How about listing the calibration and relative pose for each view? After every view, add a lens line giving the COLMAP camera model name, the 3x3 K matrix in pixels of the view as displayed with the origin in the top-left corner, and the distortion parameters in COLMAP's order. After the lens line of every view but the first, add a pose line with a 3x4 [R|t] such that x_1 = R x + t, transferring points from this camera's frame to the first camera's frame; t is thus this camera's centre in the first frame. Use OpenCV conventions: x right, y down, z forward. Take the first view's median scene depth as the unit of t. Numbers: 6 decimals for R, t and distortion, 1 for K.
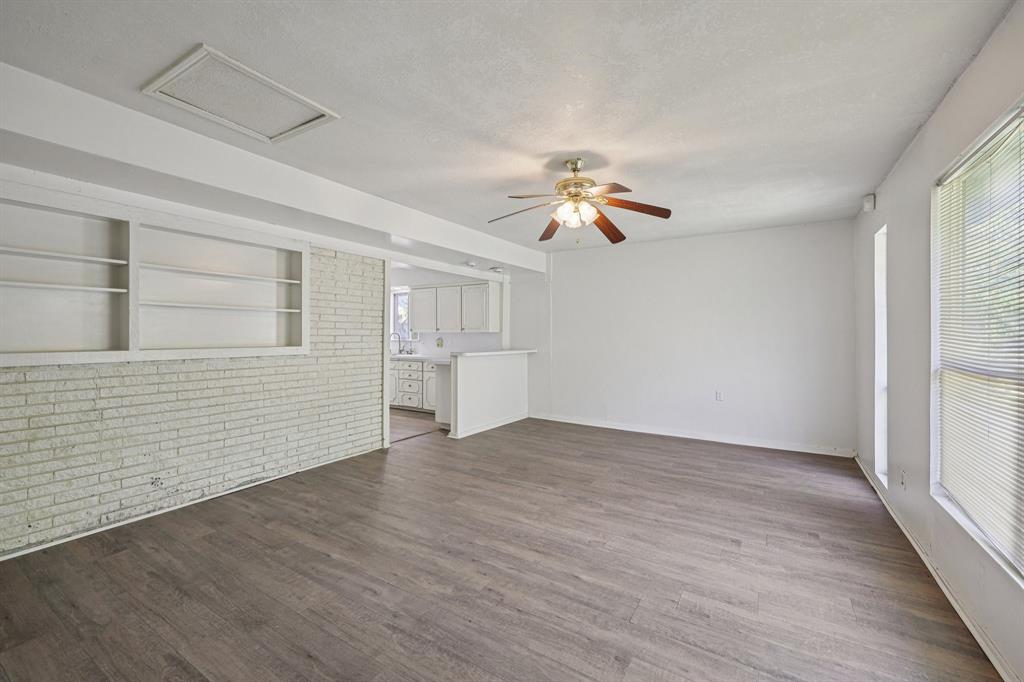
lens RADIAL K [[419.1, 0, 511.5], [0, 419.1, 336.9], [0, 0, 1]] dist [-0.002650, 0.000095]
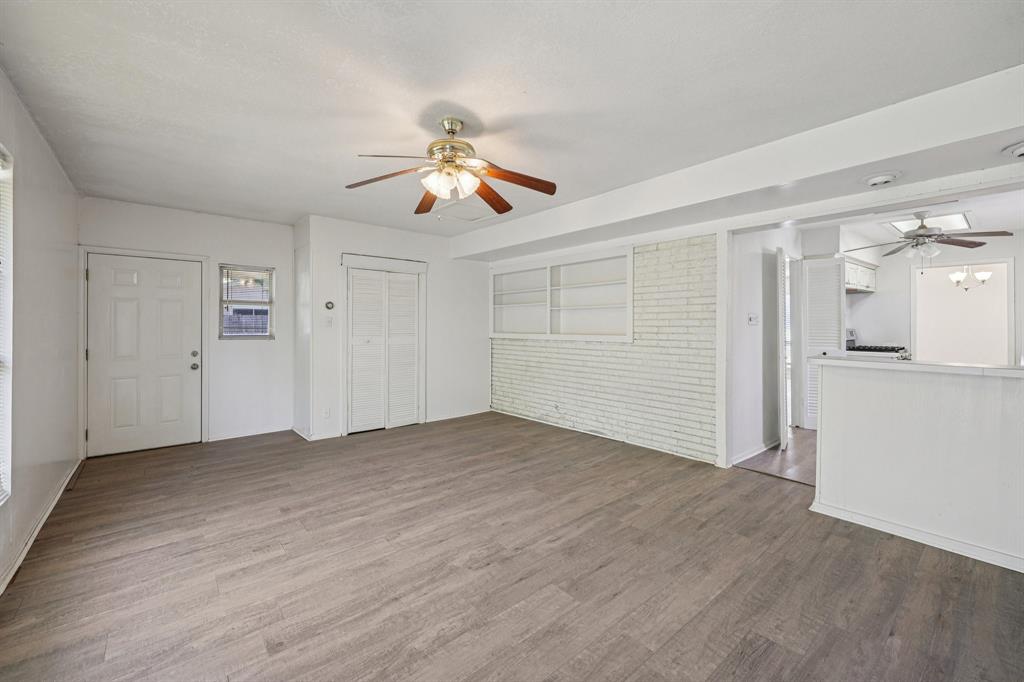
lens RADIAL K [[419.1, 0, 512.7], [0, 419.1, 327.5], [0, 0, 1]] dist [-0.002650, 0.000095]
pose [[-0.308304, 0.000705, -0.951288, 0.942383], [-0.007142, 0.999970, 0.003056, -0.001746], [0.951261, 0.007736, -0.308290, 1.404718]]
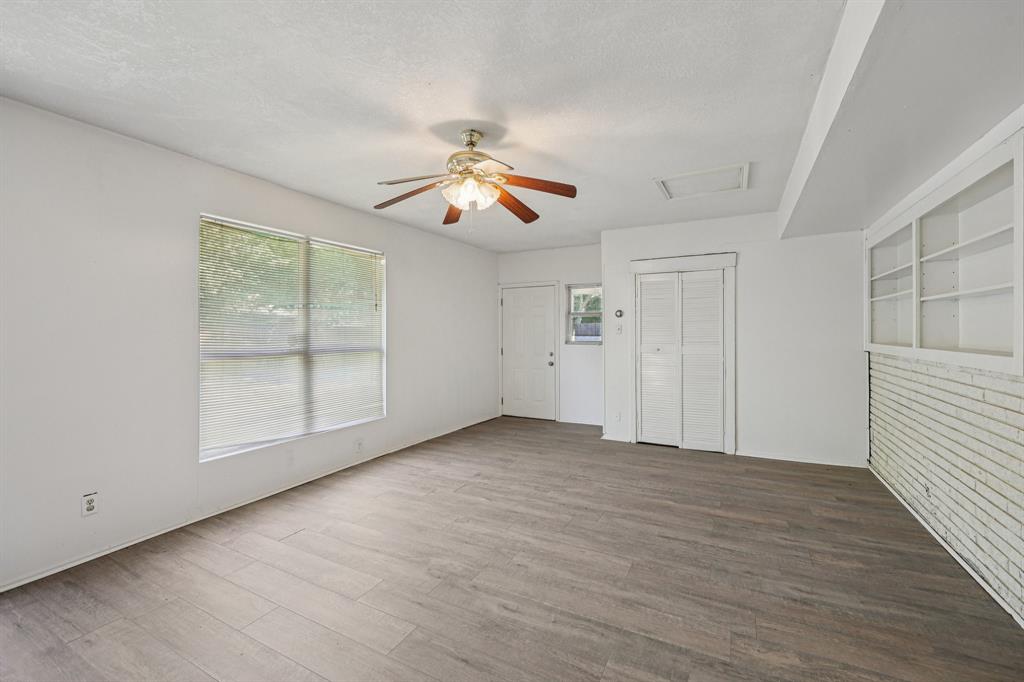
lens RADIAL K [[419.1, 0, 515.7], [0, 419.1, 333.3], [0, 0, 1]] dist [-0.002650, 0.000095]
pose [[-0.997523, 0.004128, -0.070222, 0.124150], [0.003576, 0.999962, 0.007977, -0.012940], [0.070252, 0.007706, -0.997499, 1.900627]]
